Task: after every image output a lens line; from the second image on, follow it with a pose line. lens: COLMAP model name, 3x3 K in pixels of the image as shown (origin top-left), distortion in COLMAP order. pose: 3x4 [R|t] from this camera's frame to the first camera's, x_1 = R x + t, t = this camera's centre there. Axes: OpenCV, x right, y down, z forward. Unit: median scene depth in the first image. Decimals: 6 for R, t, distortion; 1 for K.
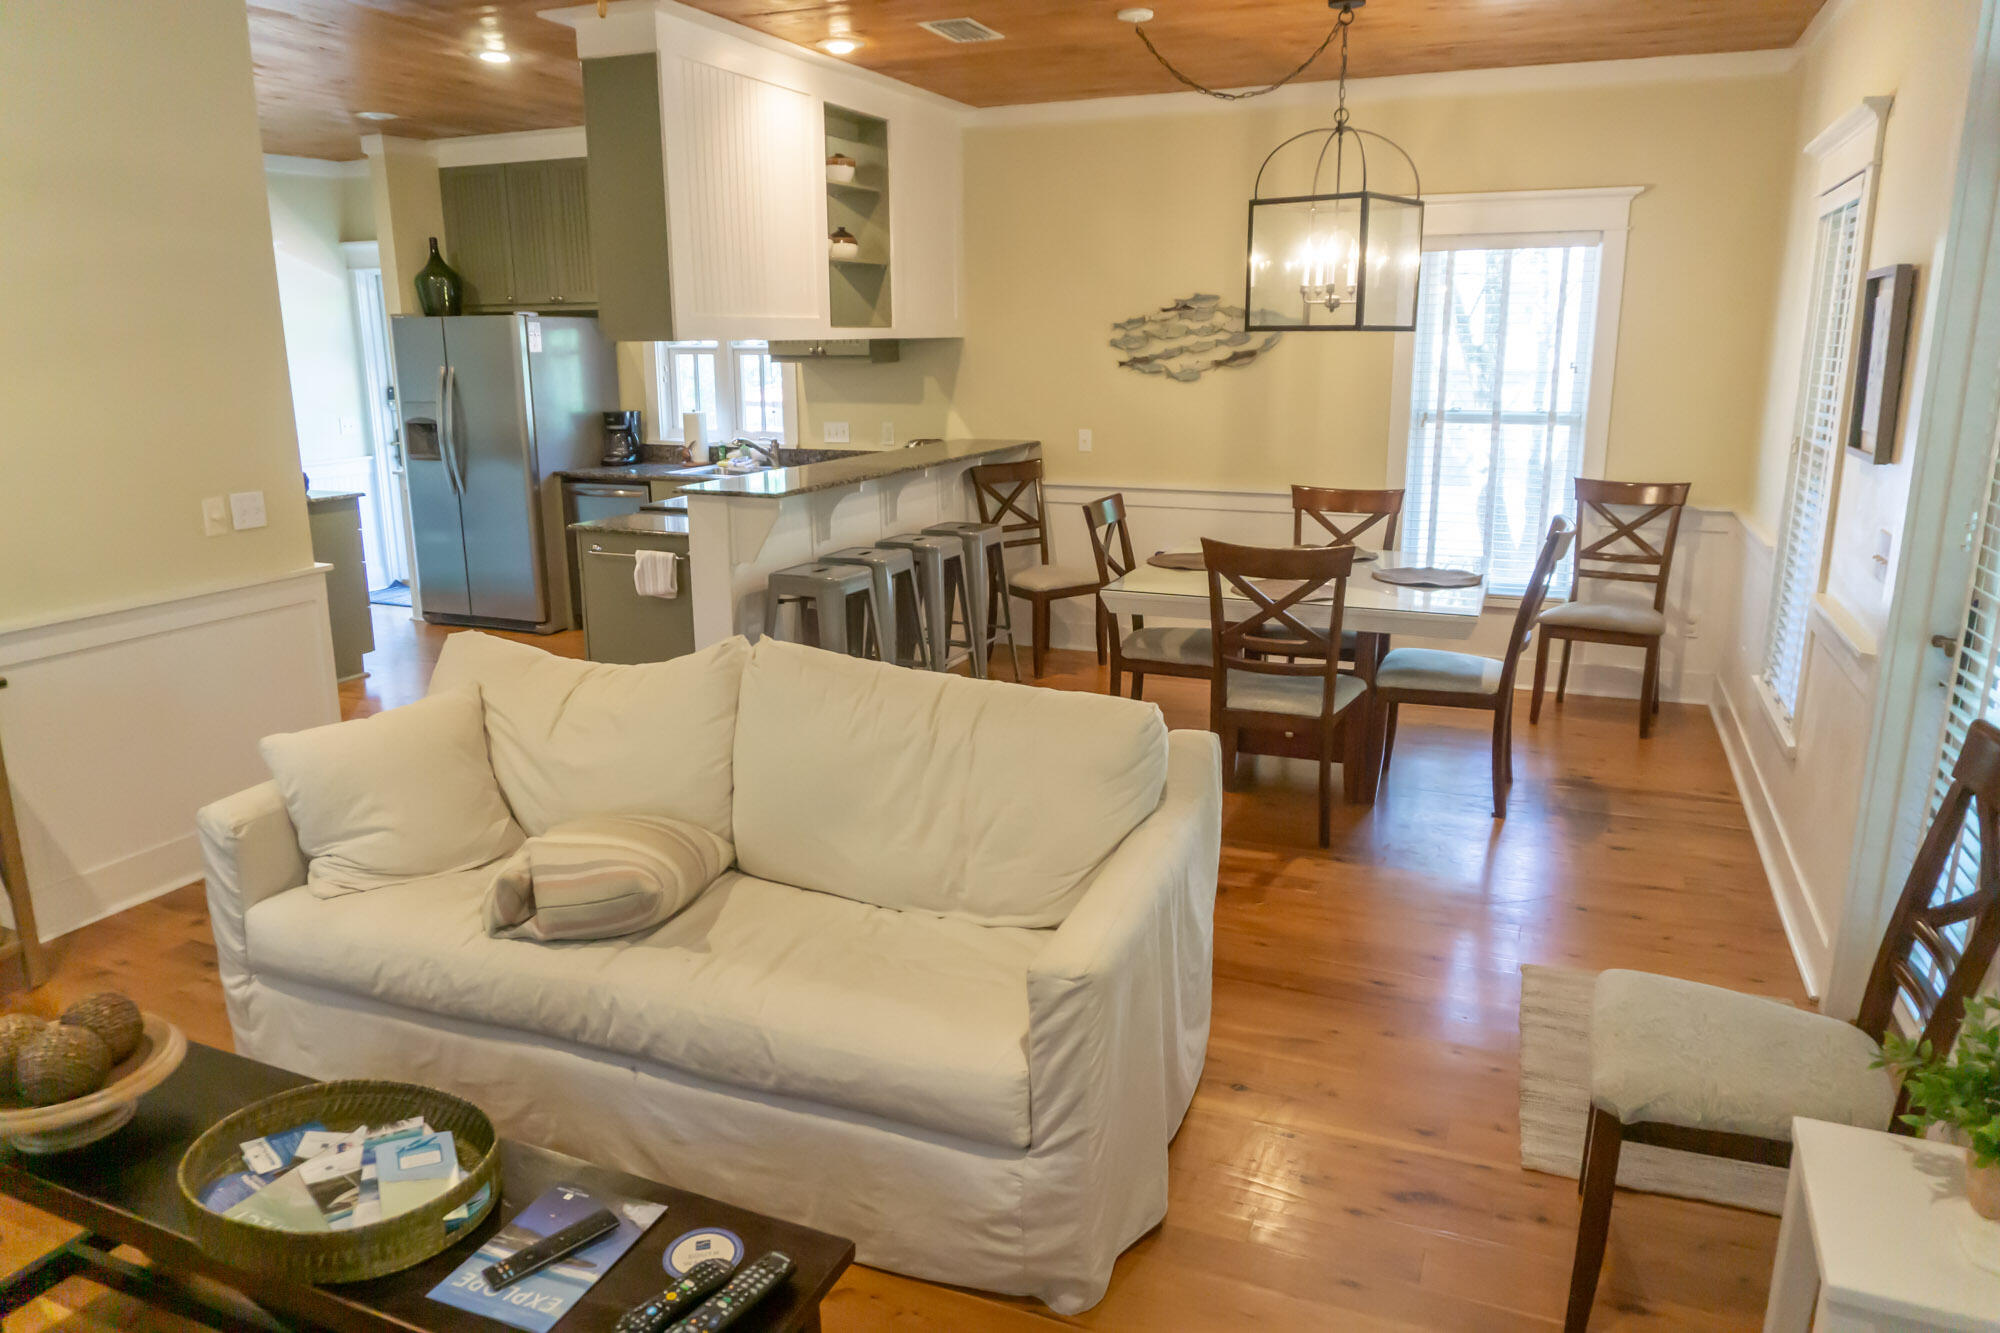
lens RADIAL K [[1331.1, 0, 992.4], [0, 1331.1, 664.4], [0, 0, 1]] dist [-0.018506, -0.006497]
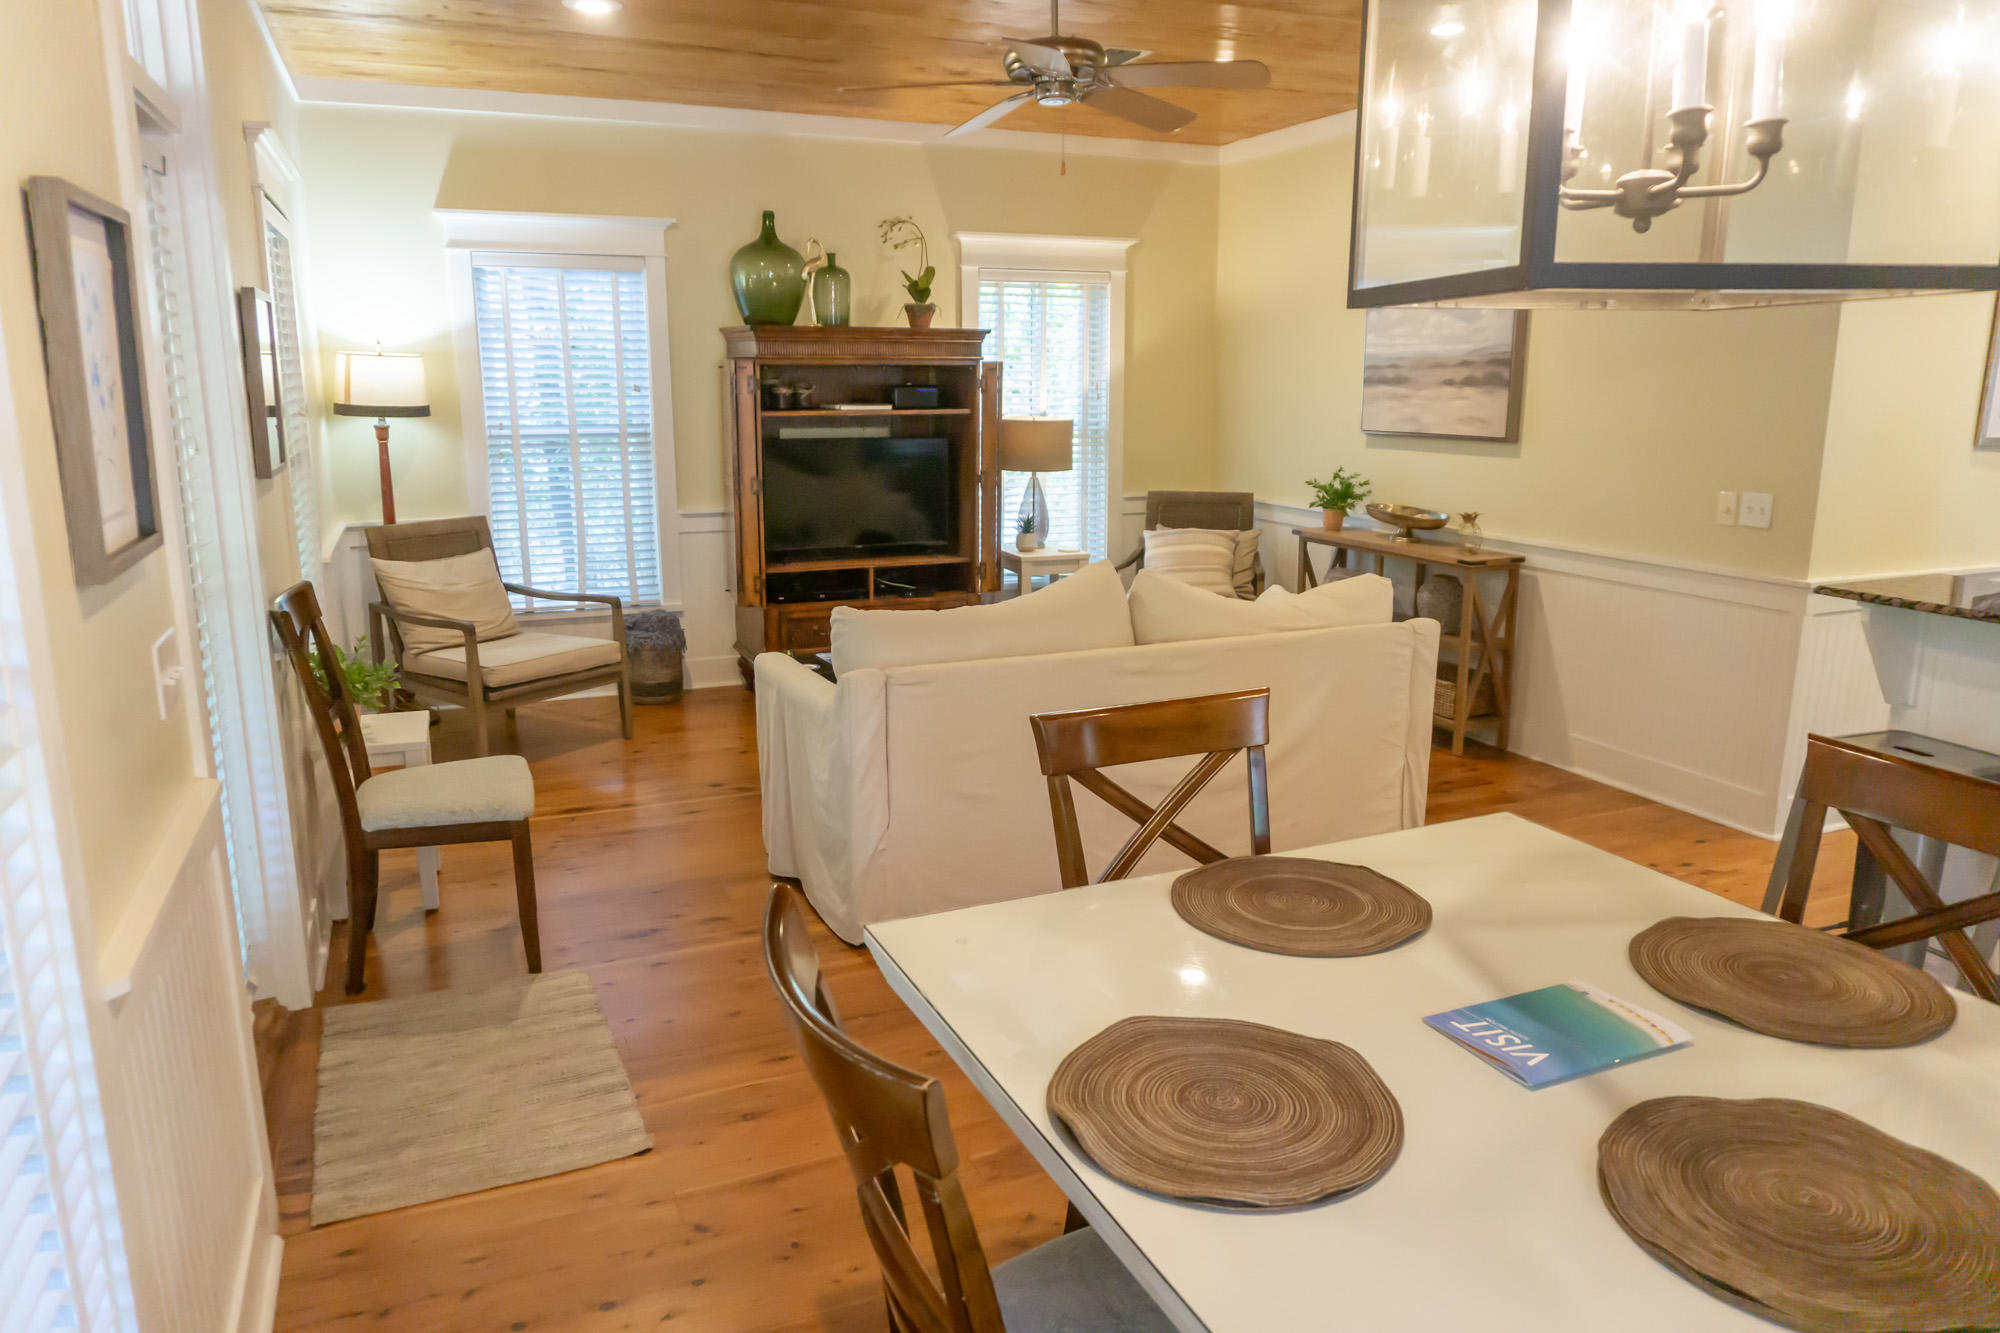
lens RADIAL K [[1331.1, 0, 986.0], [0, 1331.1, 663.4], [0, 0, 1]] dist [-0.018506, -0.006497]
pose [[-0.697746, 0.156909, -0.698949, 0.403462], [-0.166289, 0.913584, 0.371095, -0.186244], [0.696778, 0.375157, -0.611357, 0.794042]]
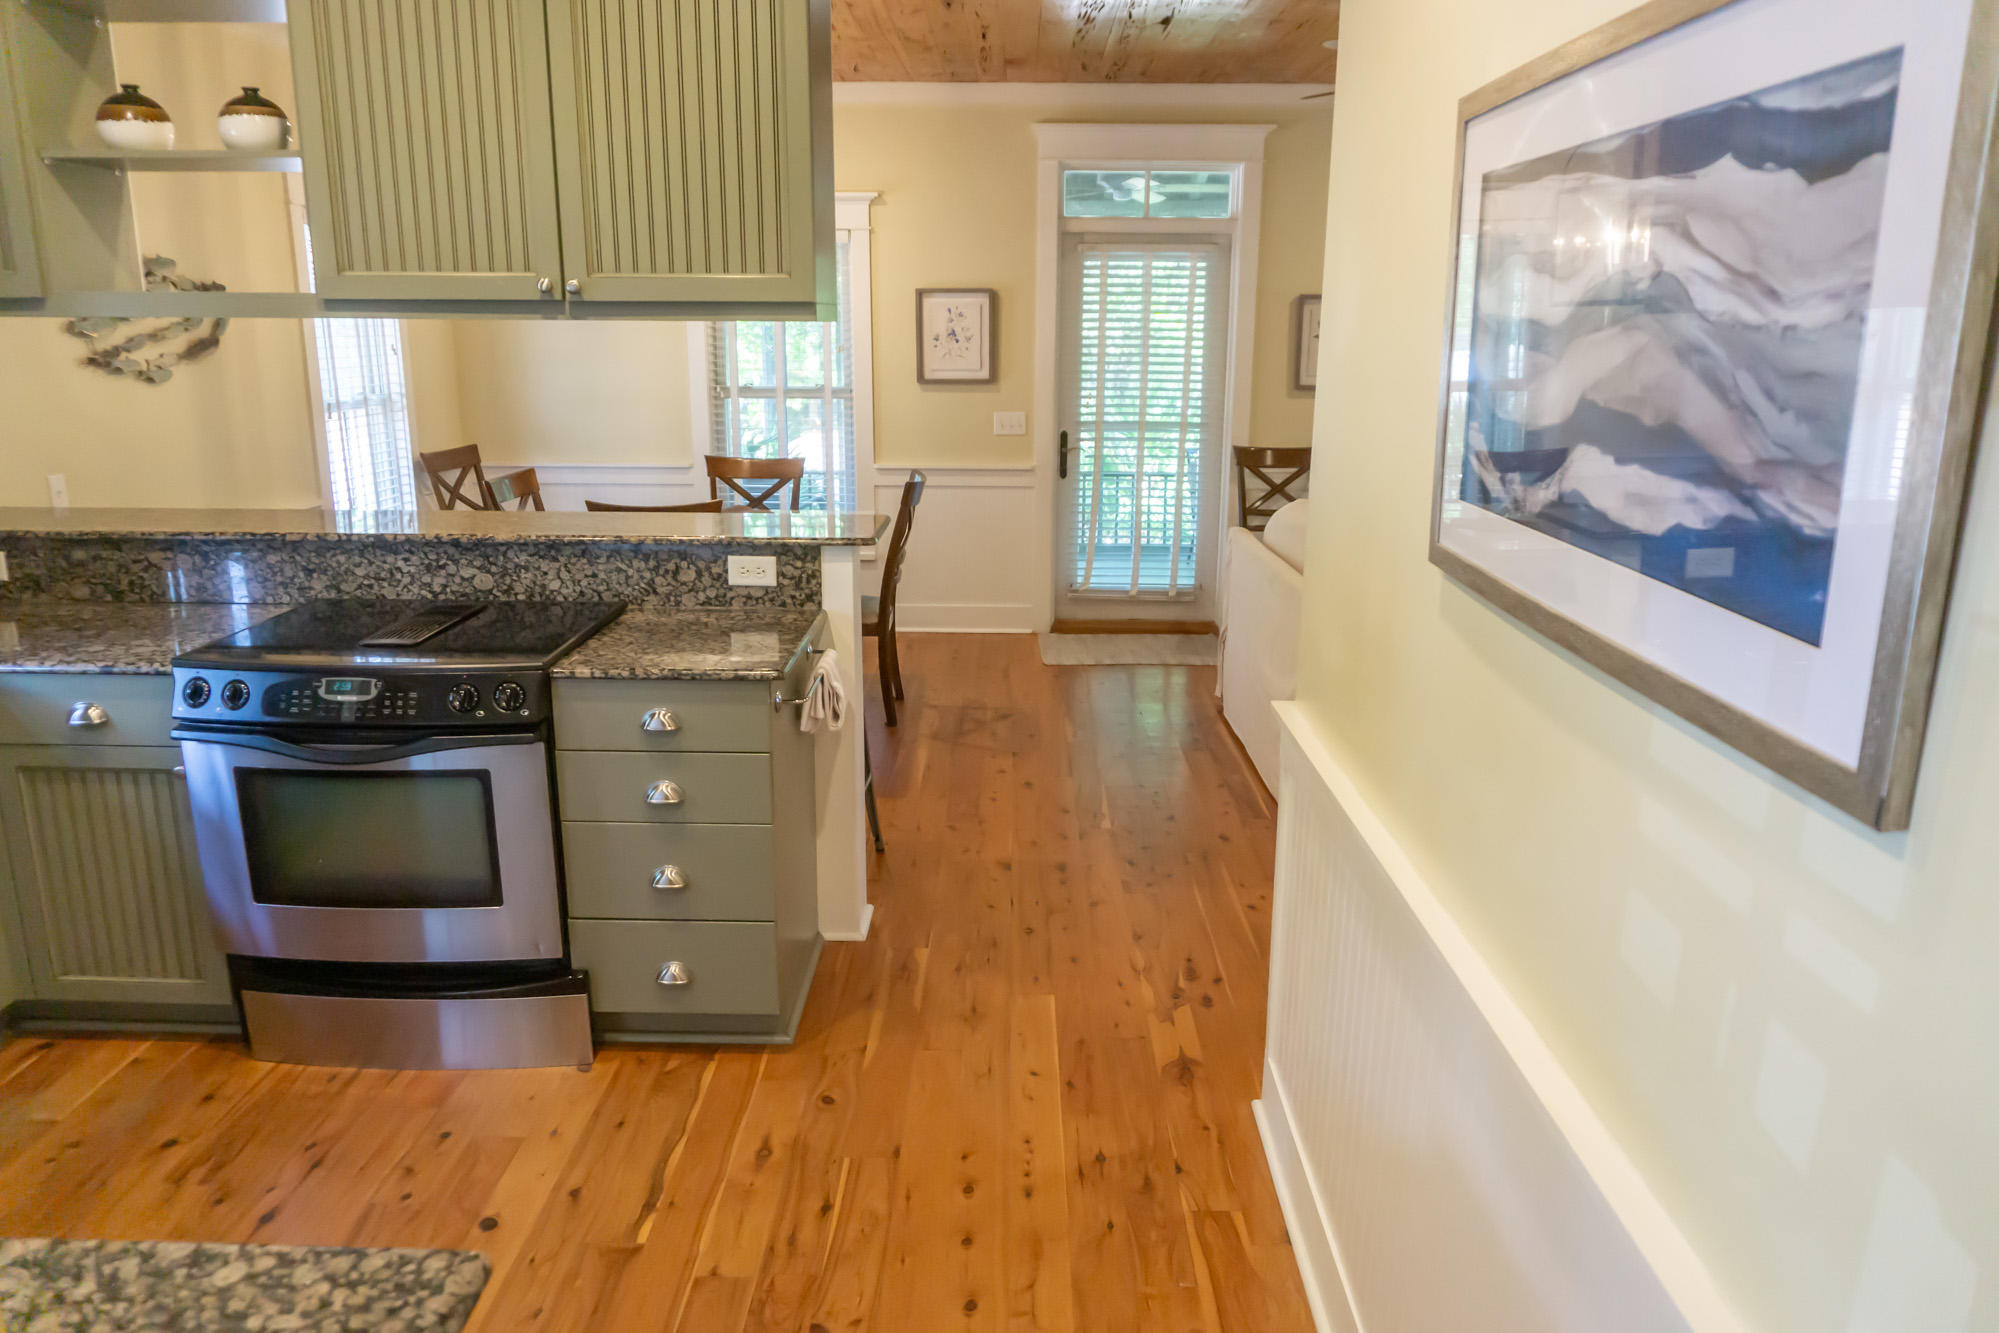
lens RADIAL K [[1330.4, 0, 993.4], [0, 1330.4, 661.1], [0, 0, 1]] dist [-0.018506, -0.006497]
pose [[-0.378664, -0.226197, 0.897468, -0.649099], [0.214560, 0.921806, 0.322859, -0.206099], [-0.900321, 0.314816, -0.300522, 0.854126]]
